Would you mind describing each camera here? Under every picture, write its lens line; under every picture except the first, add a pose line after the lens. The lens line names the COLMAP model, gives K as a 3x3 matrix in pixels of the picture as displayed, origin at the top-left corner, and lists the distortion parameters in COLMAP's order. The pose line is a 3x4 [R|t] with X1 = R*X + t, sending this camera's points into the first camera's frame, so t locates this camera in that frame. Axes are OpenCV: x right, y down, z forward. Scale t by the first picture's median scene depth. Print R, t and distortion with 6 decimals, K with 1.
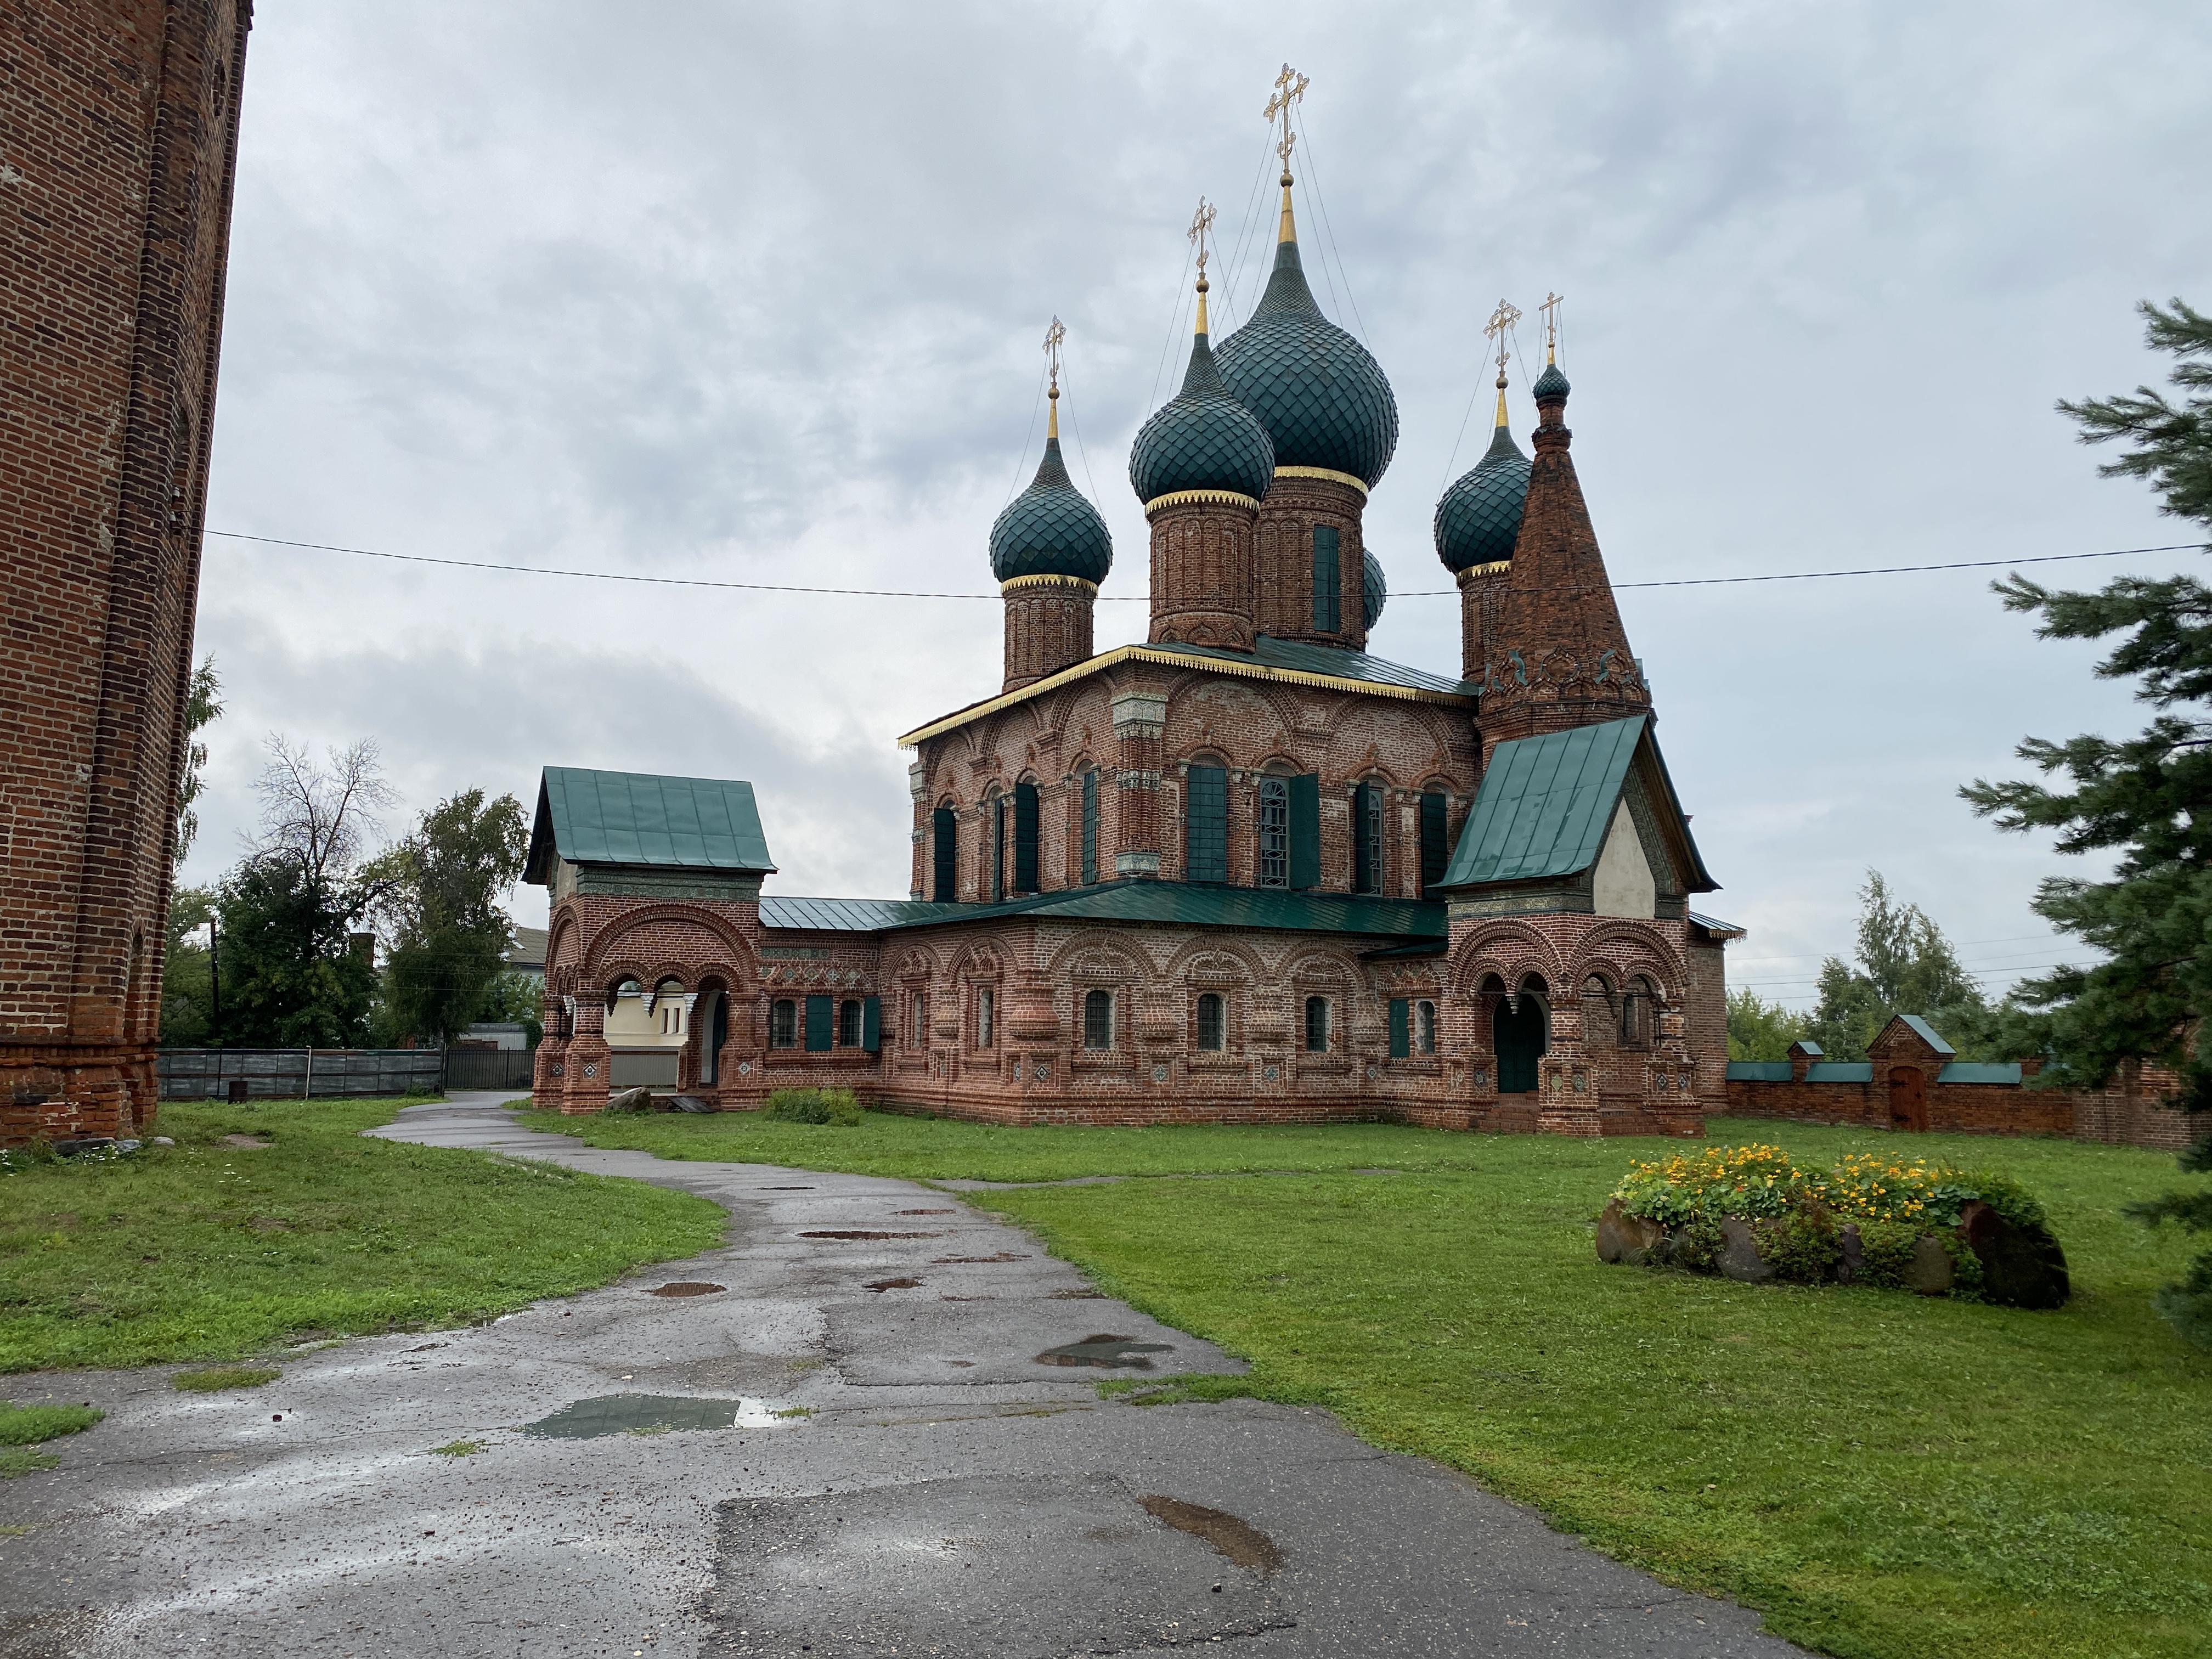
lens RADIAL K [[1680.0, 0, 1106.0], [0, 1680.0, 829.5], [0, 0, 1]] dist [0.114536, -0.198608]
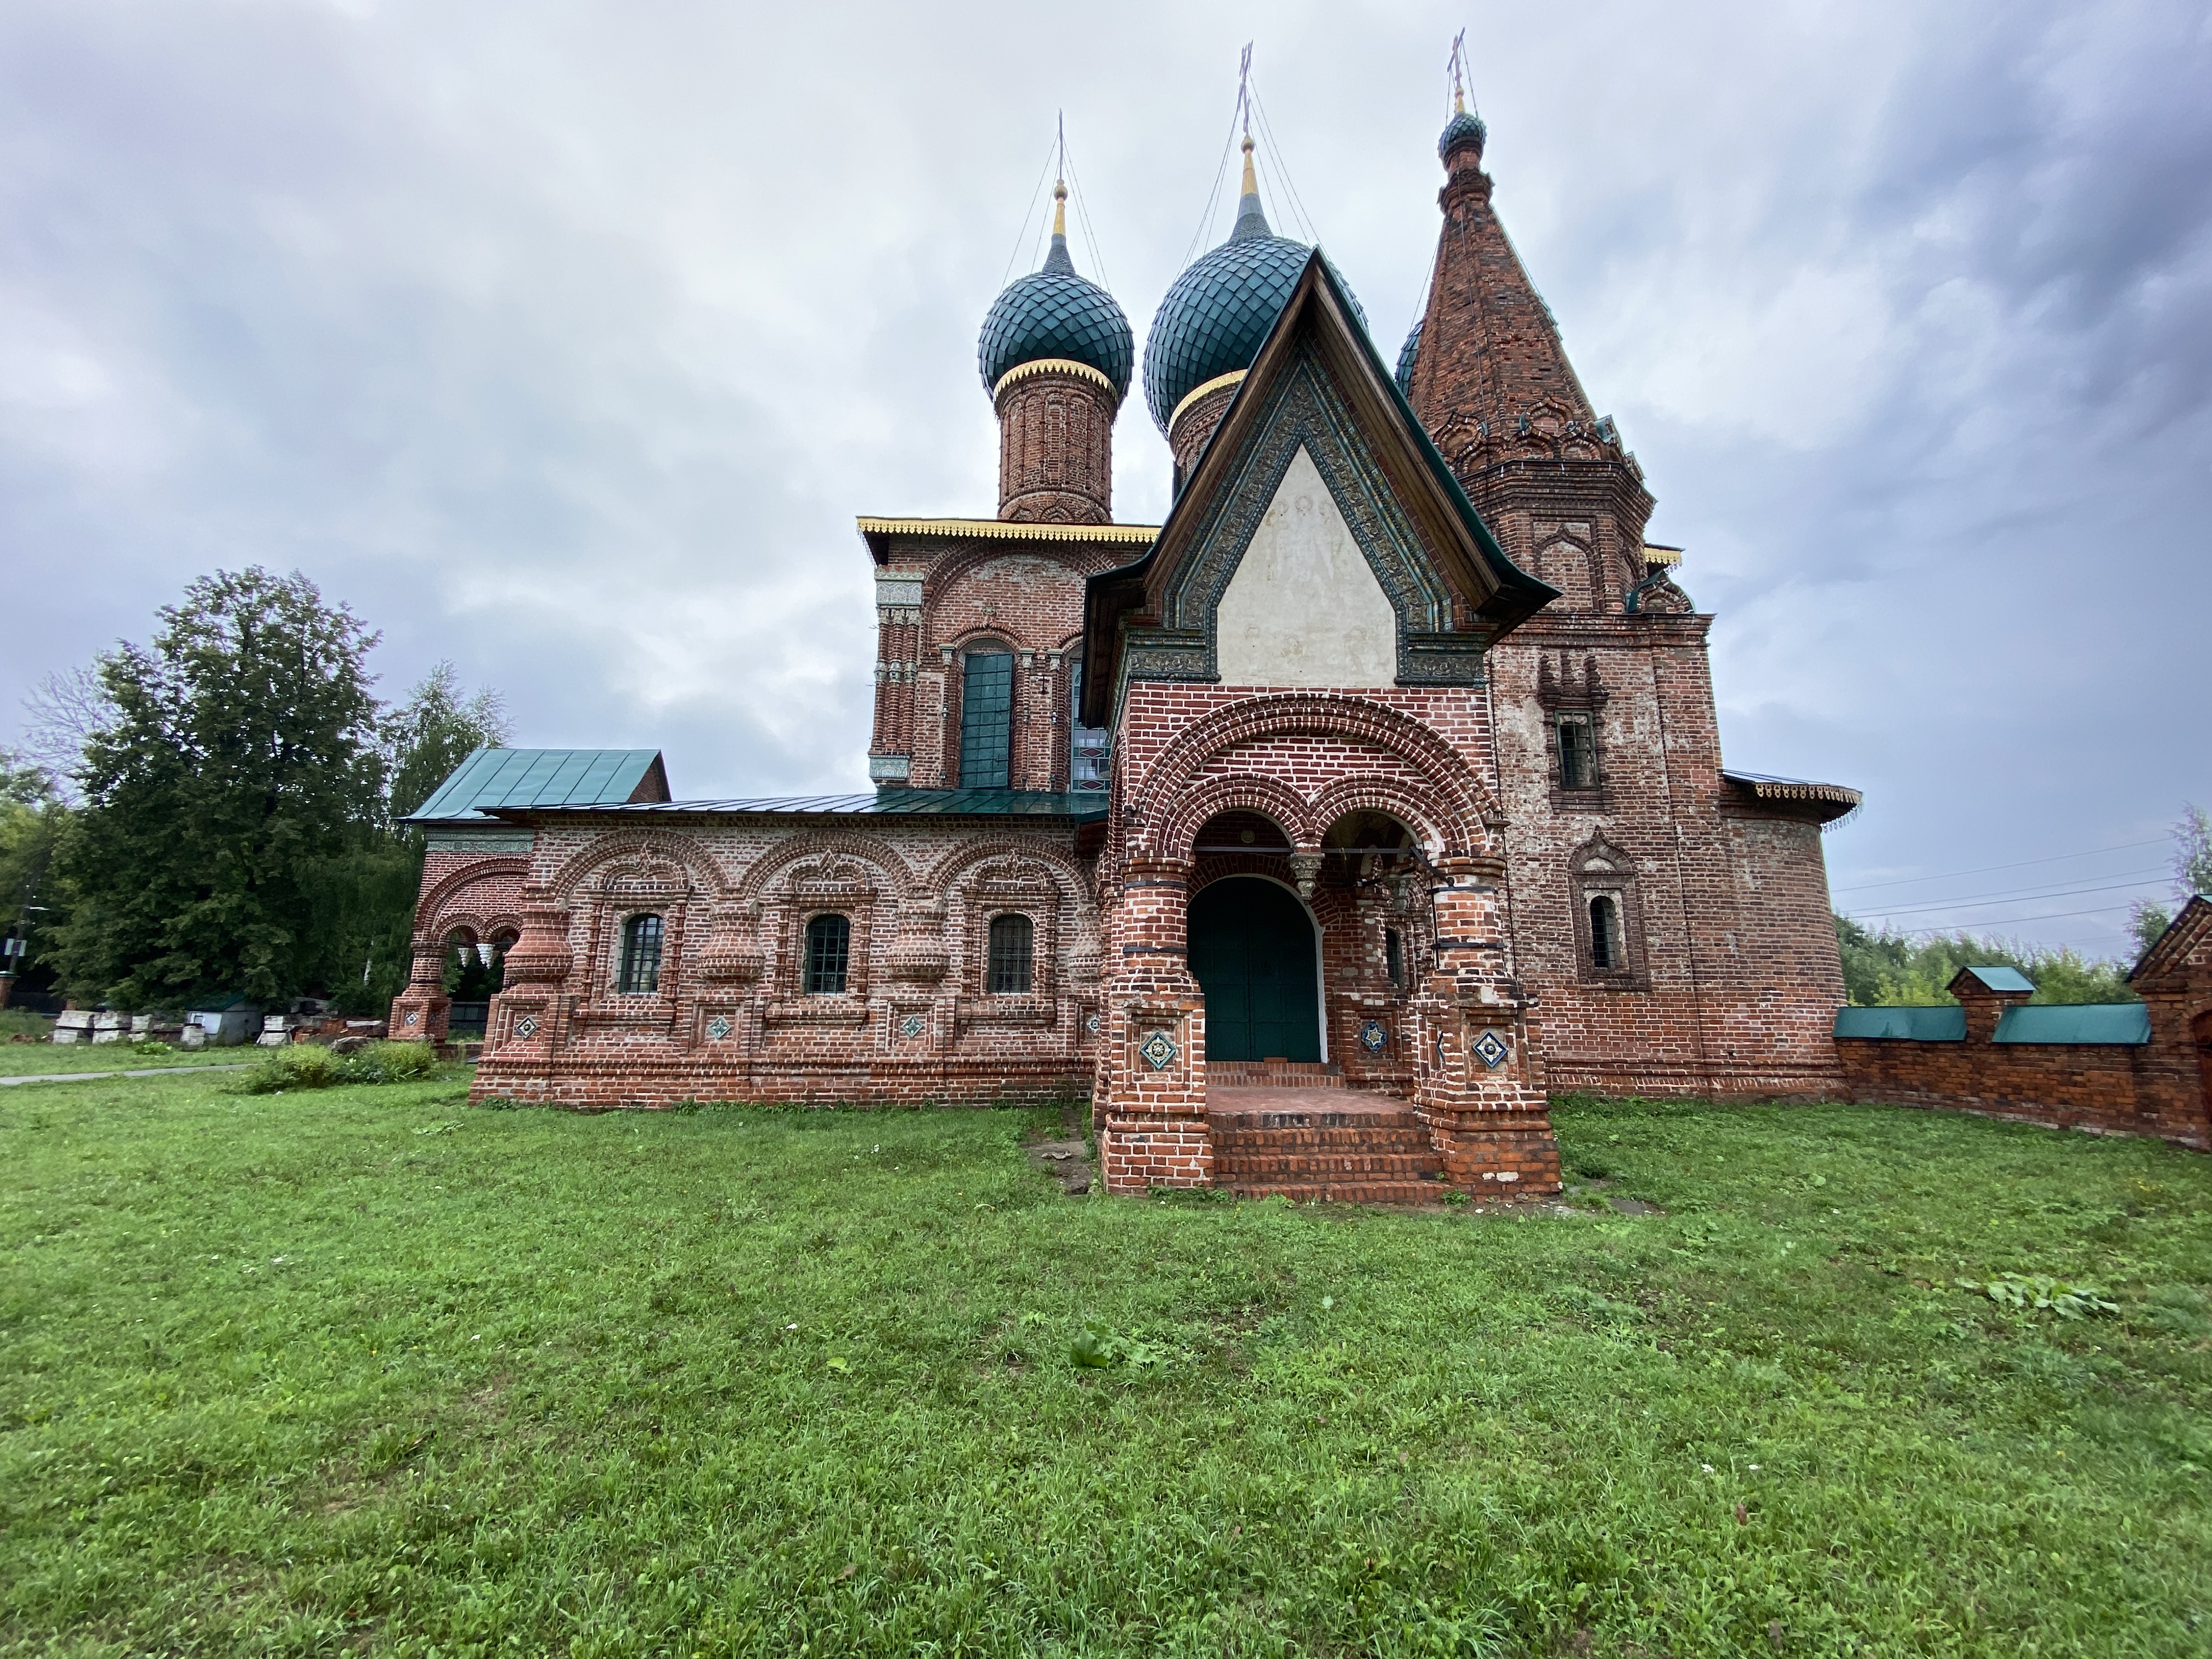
lens RADIAL K [[892.6, 0, 1112.7], [0, 892.6, 822.8], [0, 0, 1]] dist [0.038845, -0.025957]
pose [[0.890672, -0.096137, -0.444365, 0.310405], [0.063162, 0.994075, -0.088465, 0.091308], [0.450237, 0.050726, 0.891467, 0.649027]]
